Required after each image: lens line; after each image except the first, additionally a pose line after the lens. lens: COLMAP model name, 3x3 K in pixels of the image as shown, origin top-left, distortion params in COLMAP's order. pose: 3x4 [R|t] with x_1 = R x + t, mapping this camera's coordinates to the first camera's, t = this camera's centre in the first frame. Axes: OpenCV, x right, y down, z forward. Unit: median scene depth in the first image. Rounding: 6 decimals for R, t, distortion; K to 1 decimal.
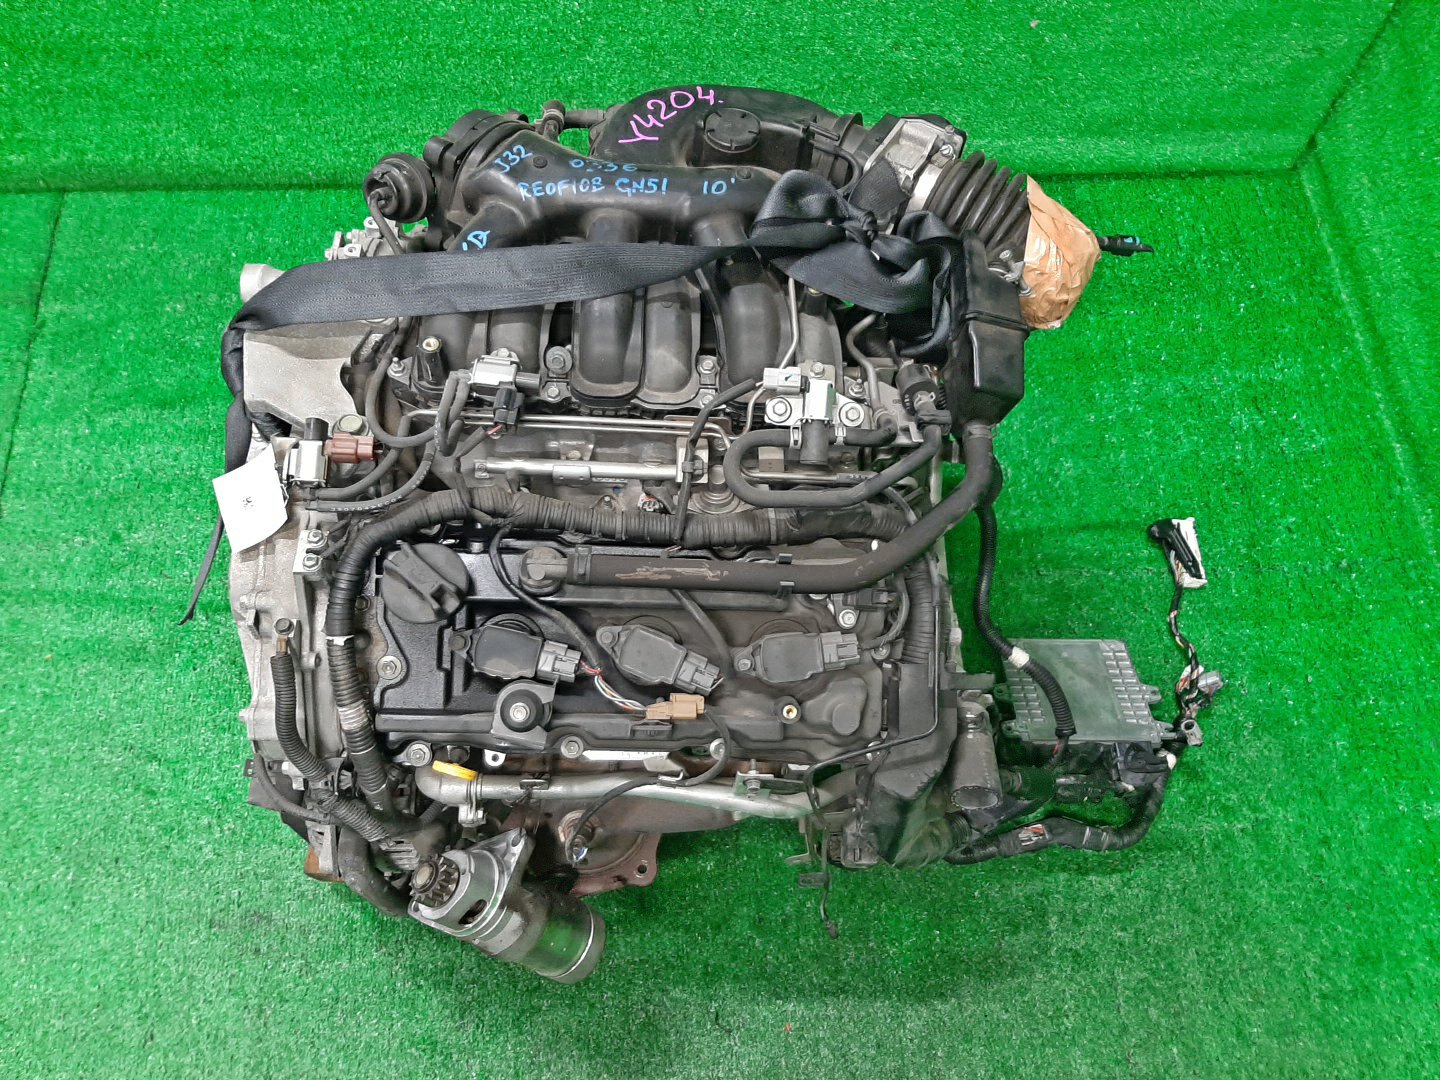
lens RADIAL K [[1109.6, 0, 715.4], [0, 1109.6, 542.2], [0, 0, 1]] dist [0.028355, -0.063480]
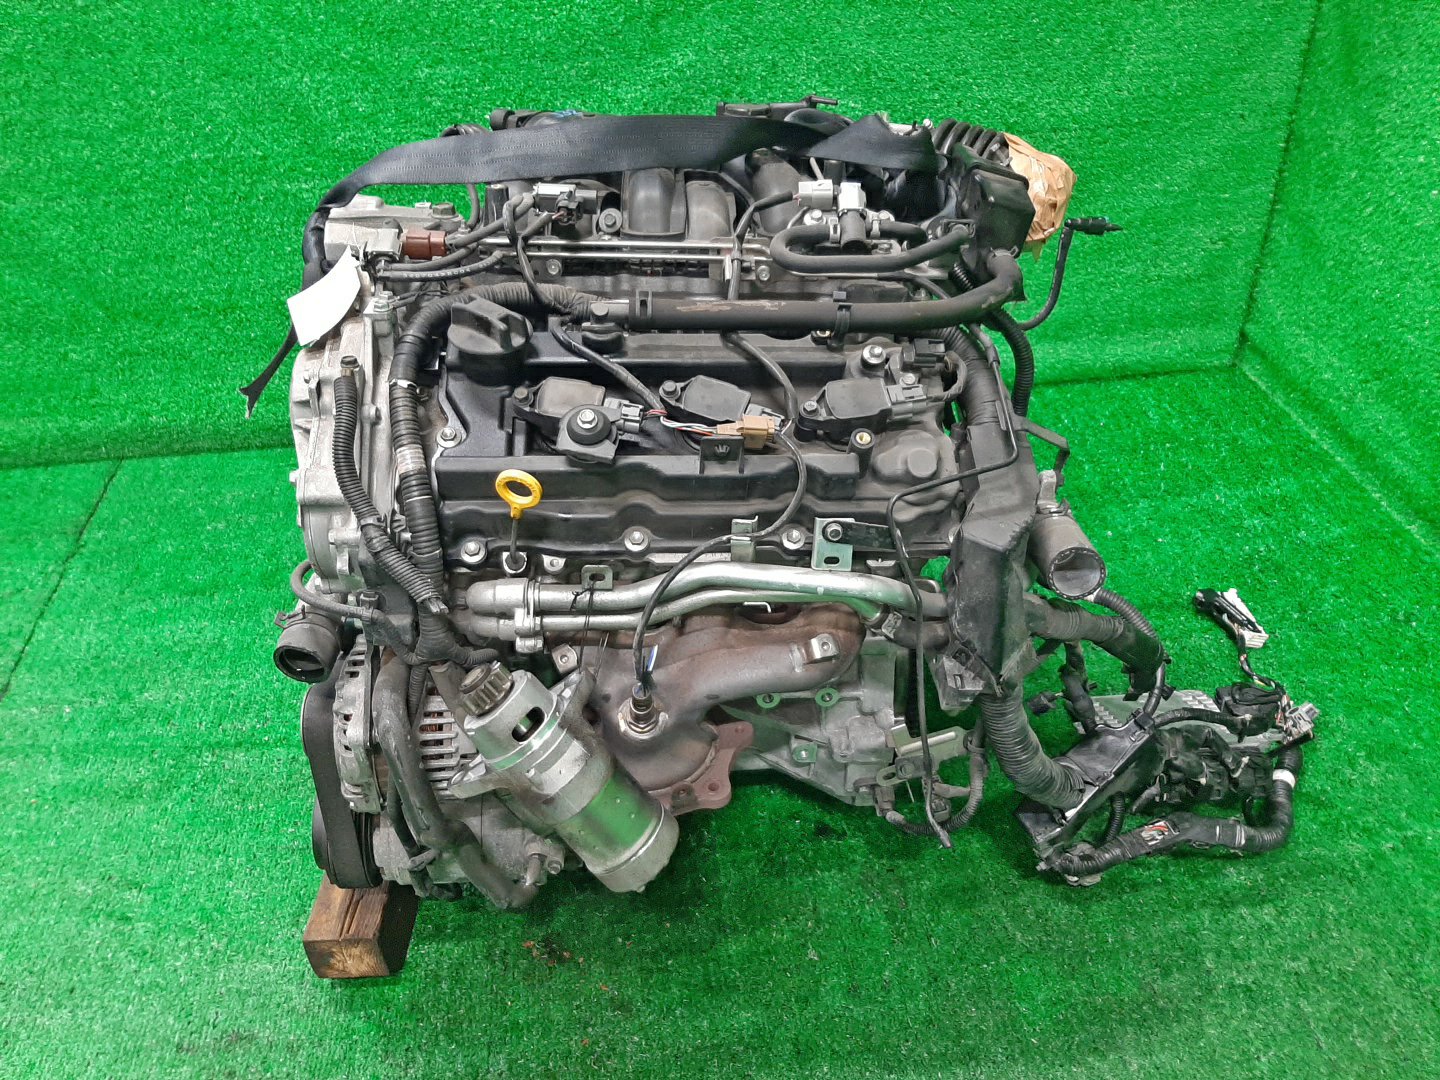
lens RADIAL K [[1109.6, 0, 718.8], [0, 1109.6, 530.3], [0, 0, 1]] dist [0.028355, -0.063480]
pose [[0.997016, -0.072348, 0.026919, -0.055077], [0.076384, 0.874233, -0.479461, 0.411758], [0.011155, 0.480086, 0.877150, 0.116127]]
